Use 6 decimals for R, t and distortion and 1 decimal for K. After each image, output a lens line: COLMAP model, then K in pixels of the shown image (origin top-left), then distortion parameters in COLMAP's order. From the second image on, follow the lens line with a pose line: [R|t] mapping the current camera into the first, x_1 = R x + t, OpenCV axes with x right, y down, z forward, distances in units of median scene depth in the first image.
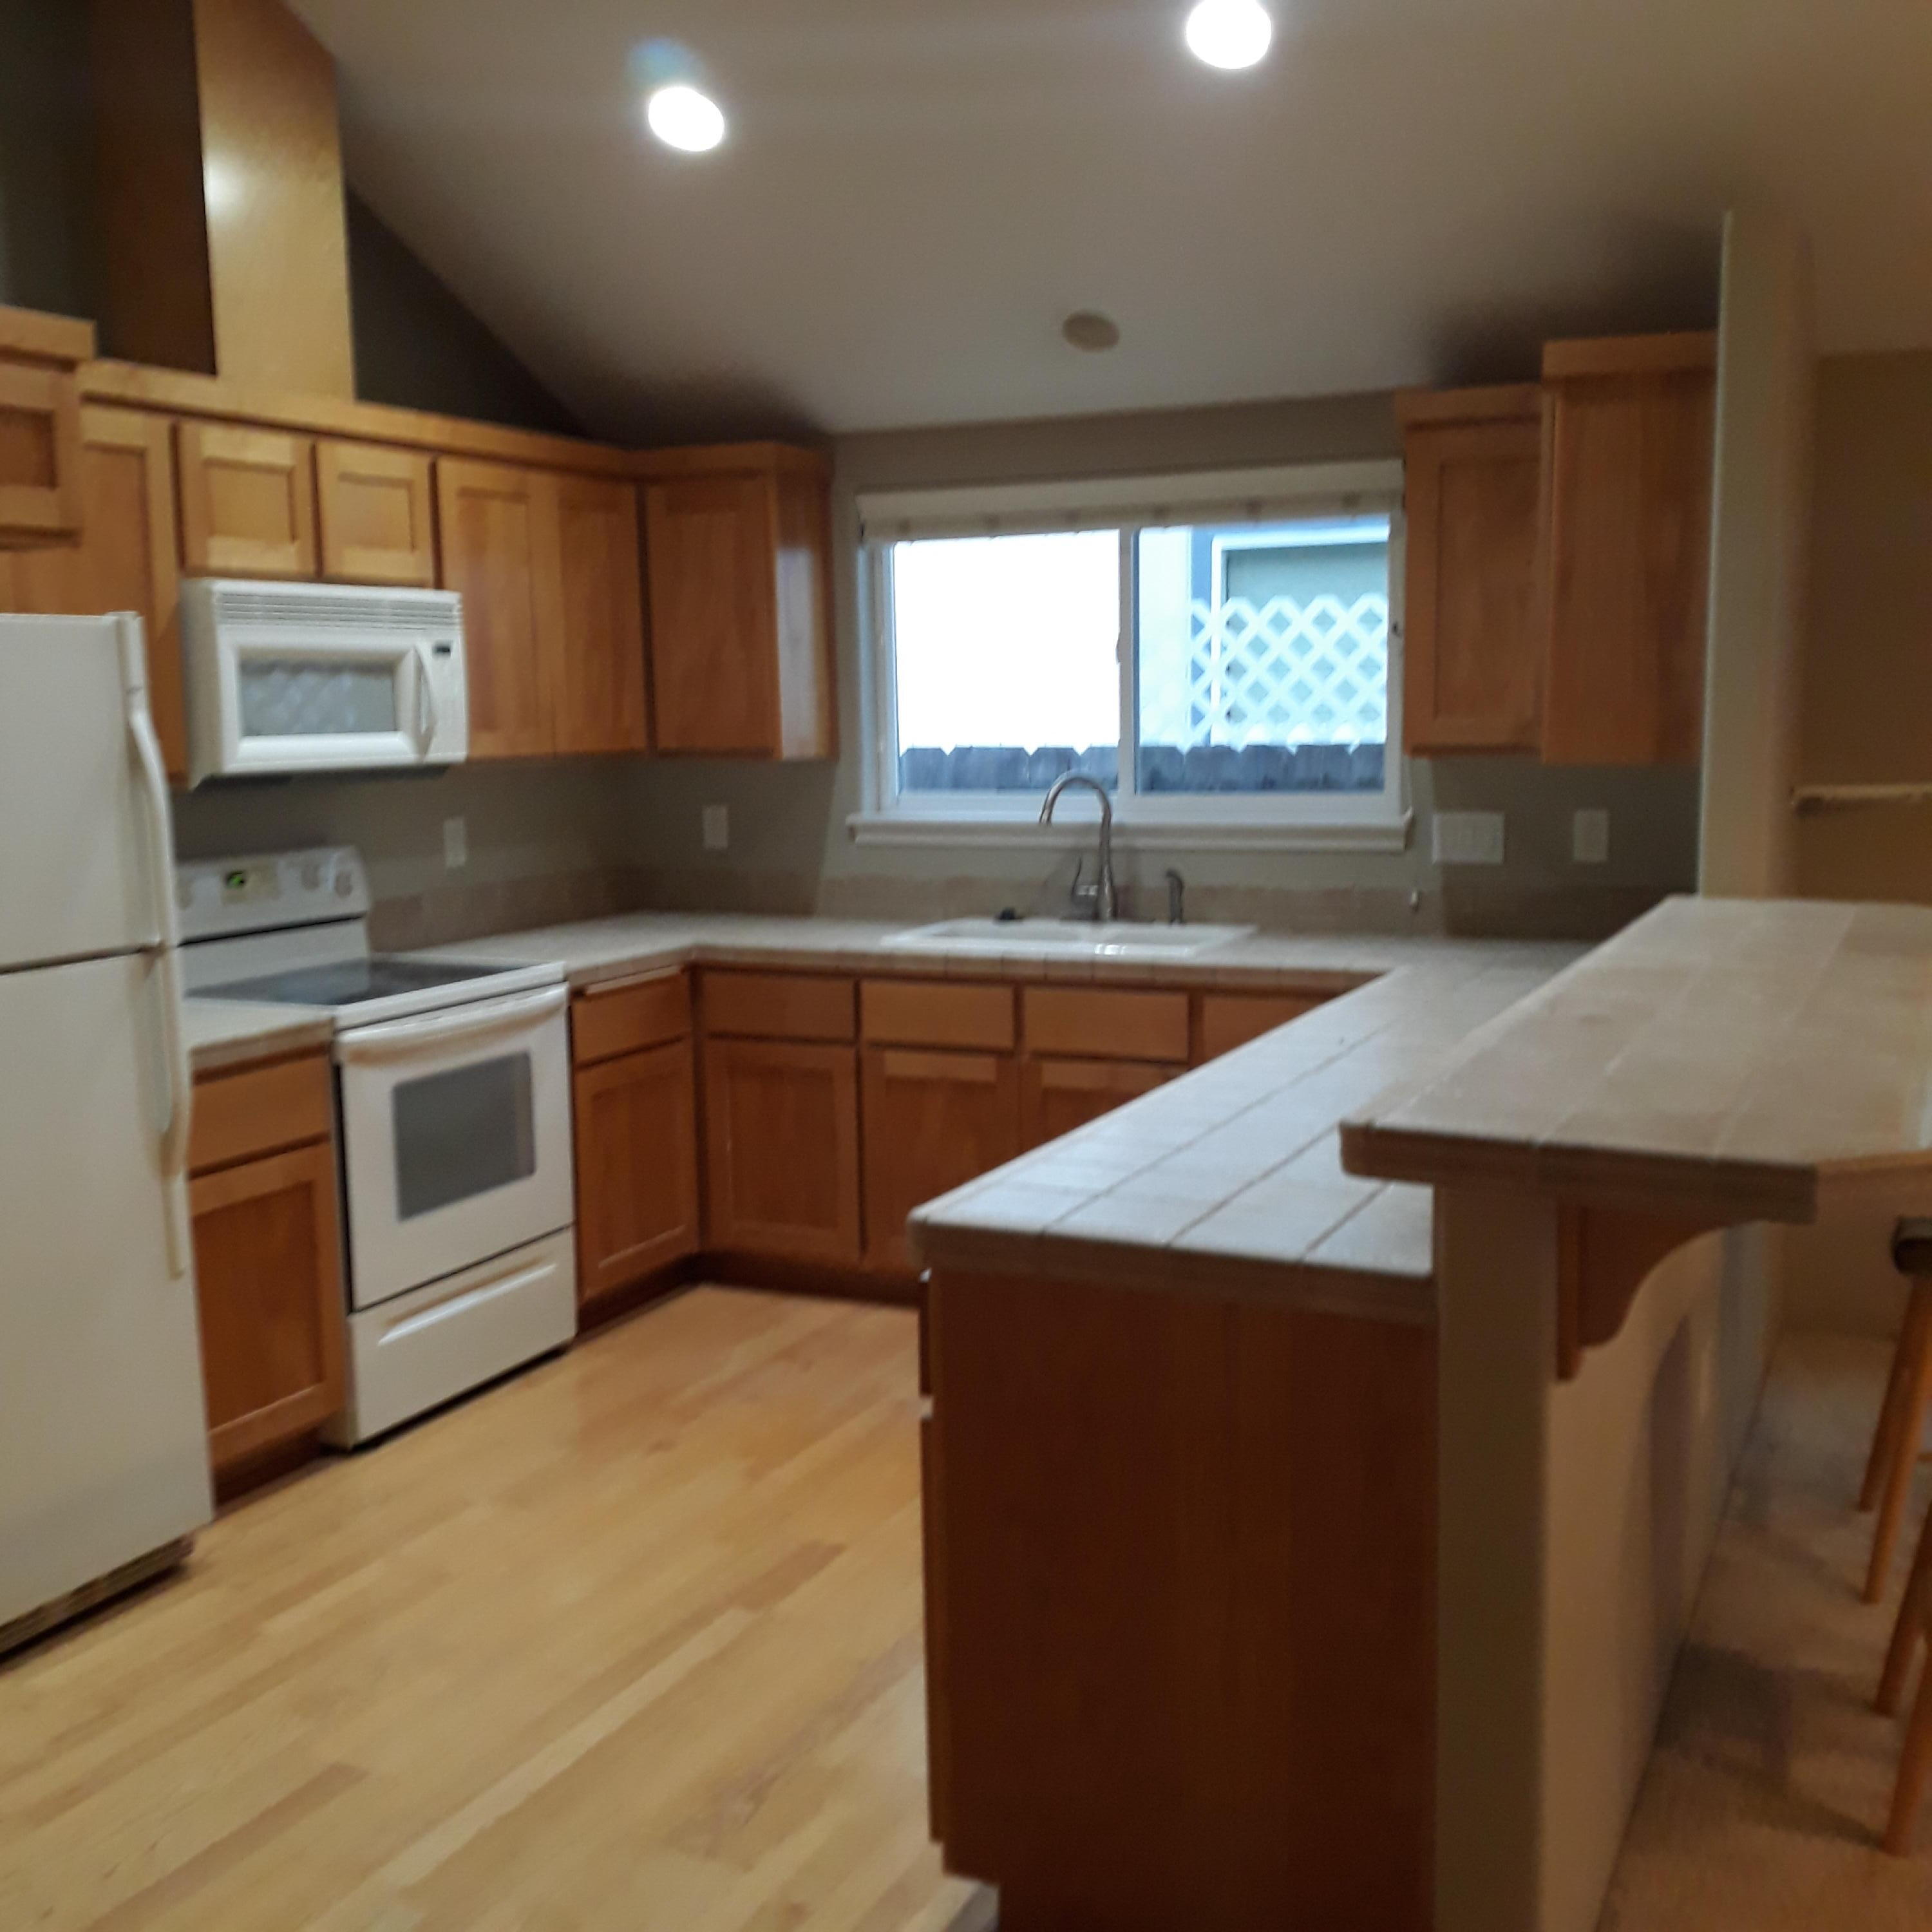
lens RADIAL K [[2186.8, 0, 966.0], [0, 2186.8, 966.0], [0, 0, 1]] dist [0.021678, -0.003071]
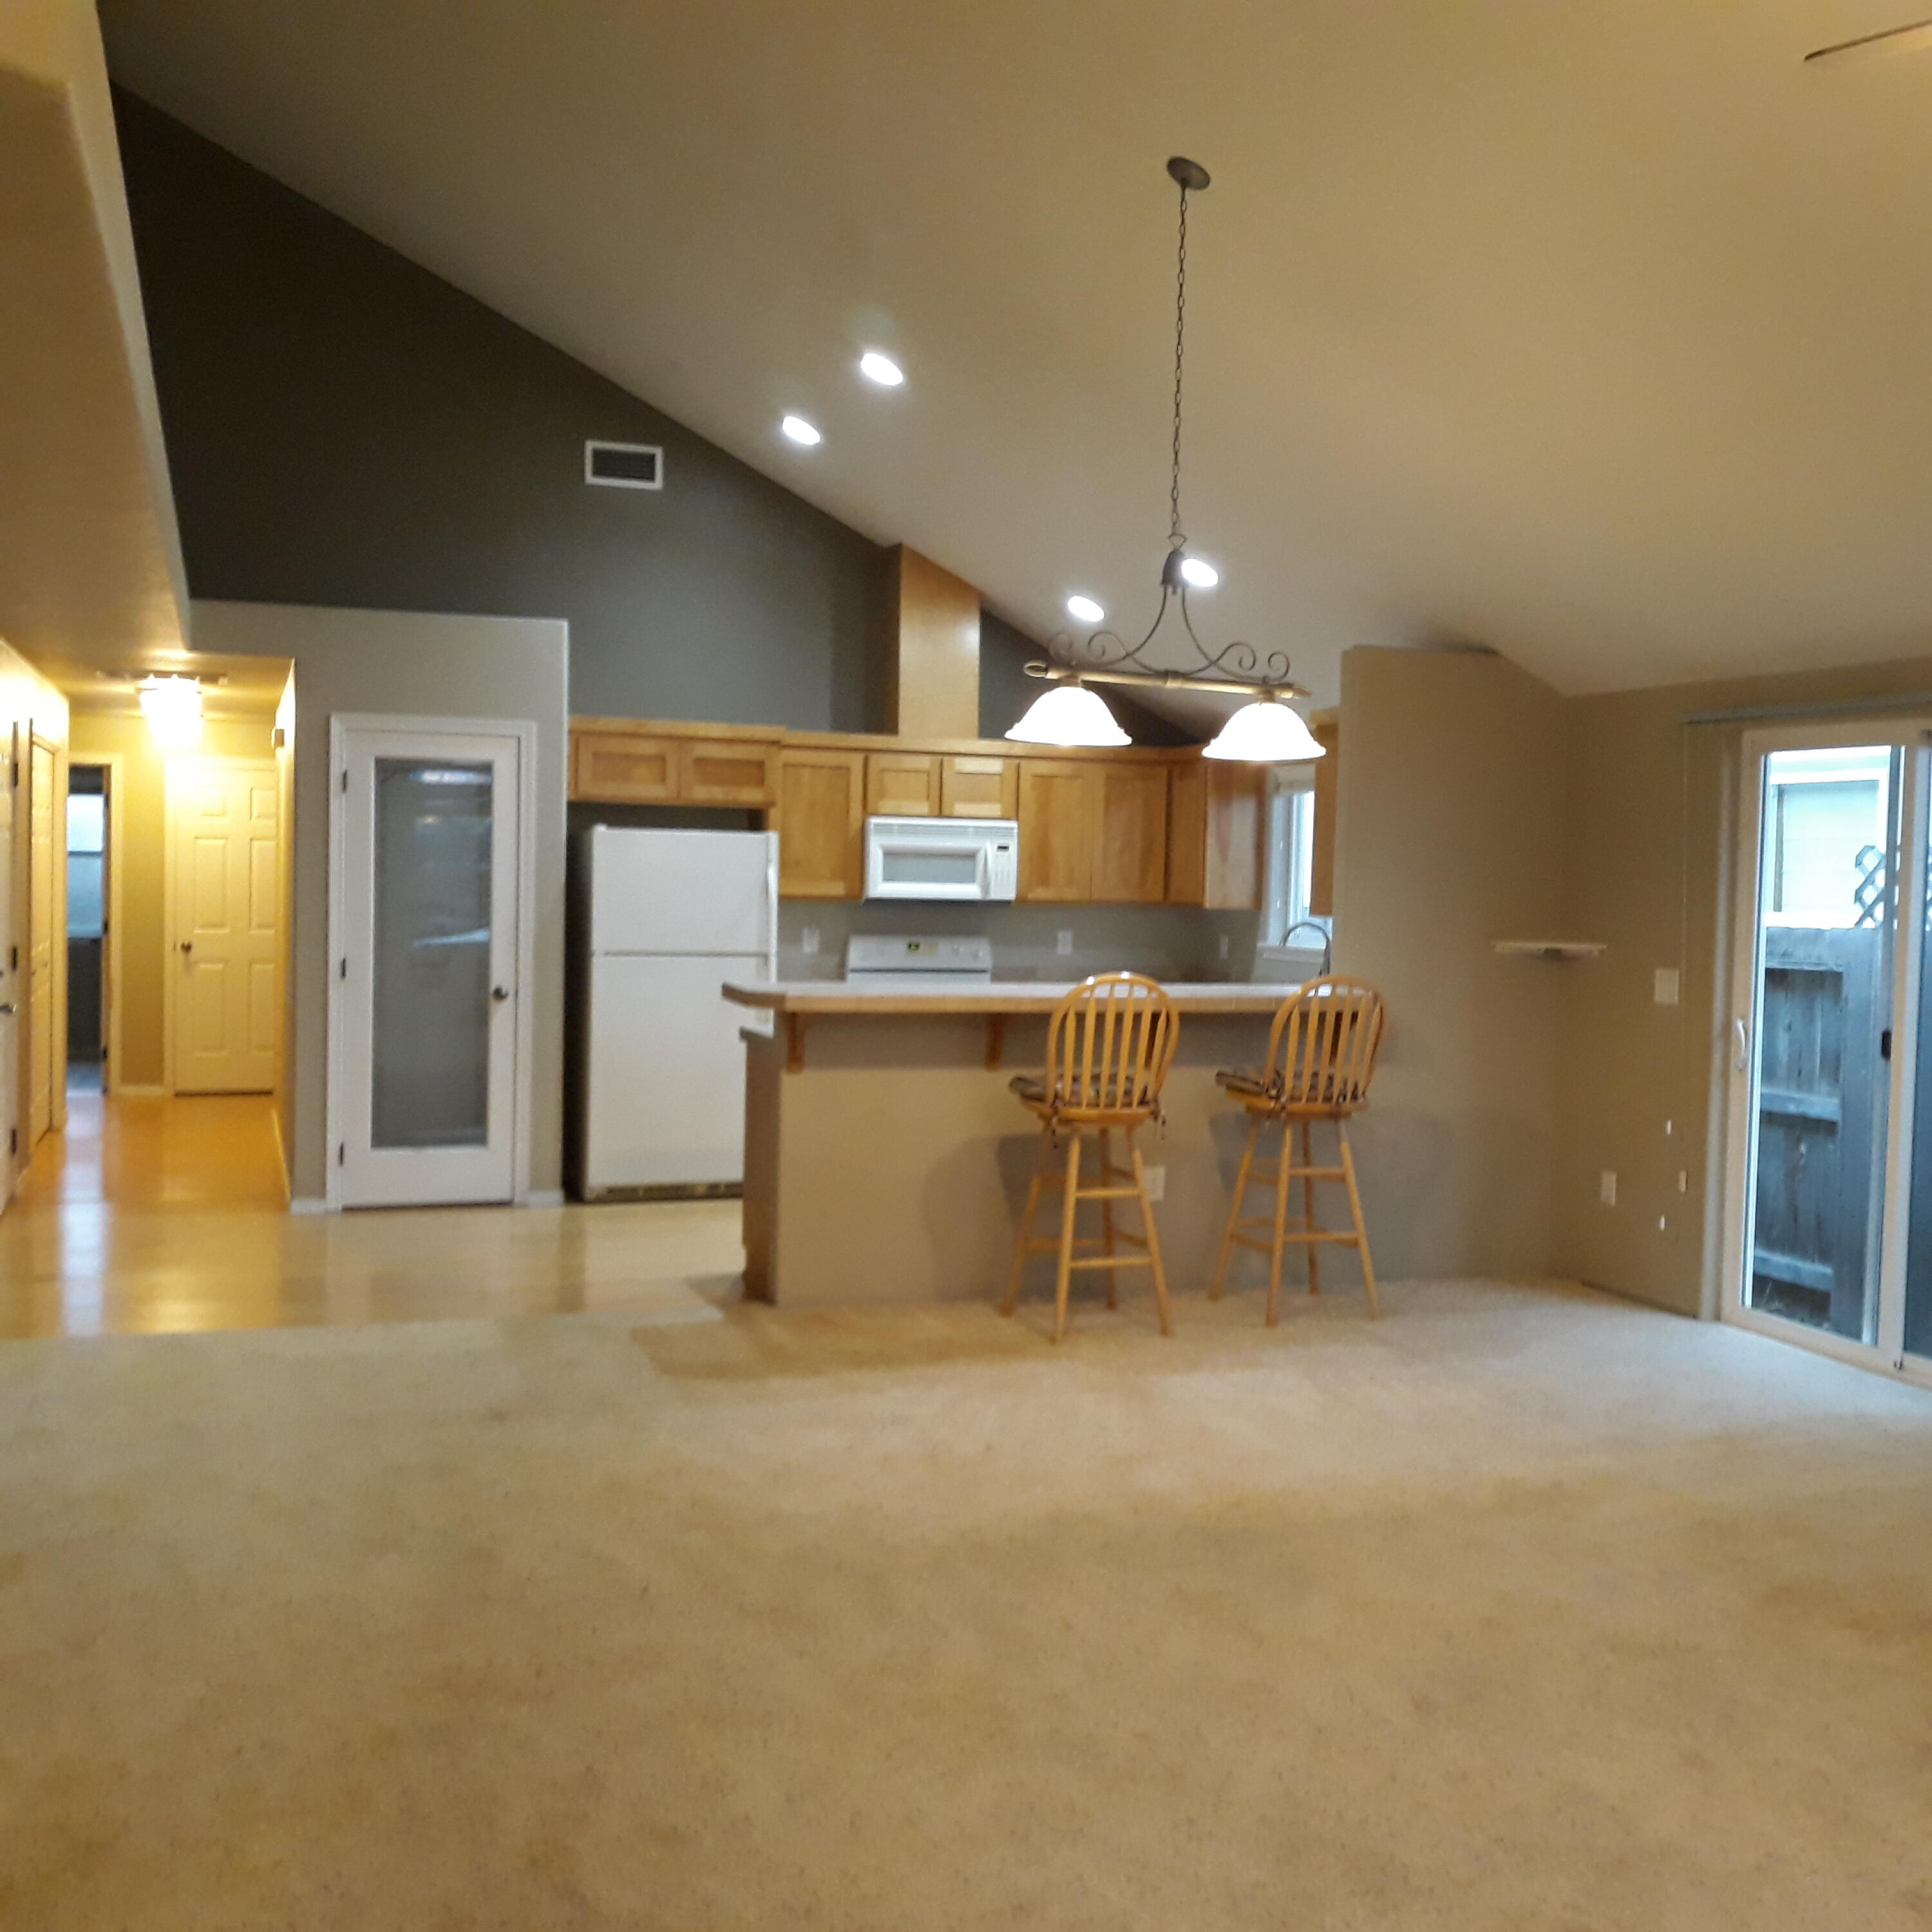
lens RADIAL K [[2186.8, 0, 966.0], [0, 2186.8, 966.0], [0, 0, 1]] dist [0.021678, -0.003071]
pose [[0.686925, 0.059955, -0.724251, 1.359182], [-0.122689, 0.991854, -0.034259, 0.052669], [0.716297, 0.112391, 0.688685, -0.527848]]
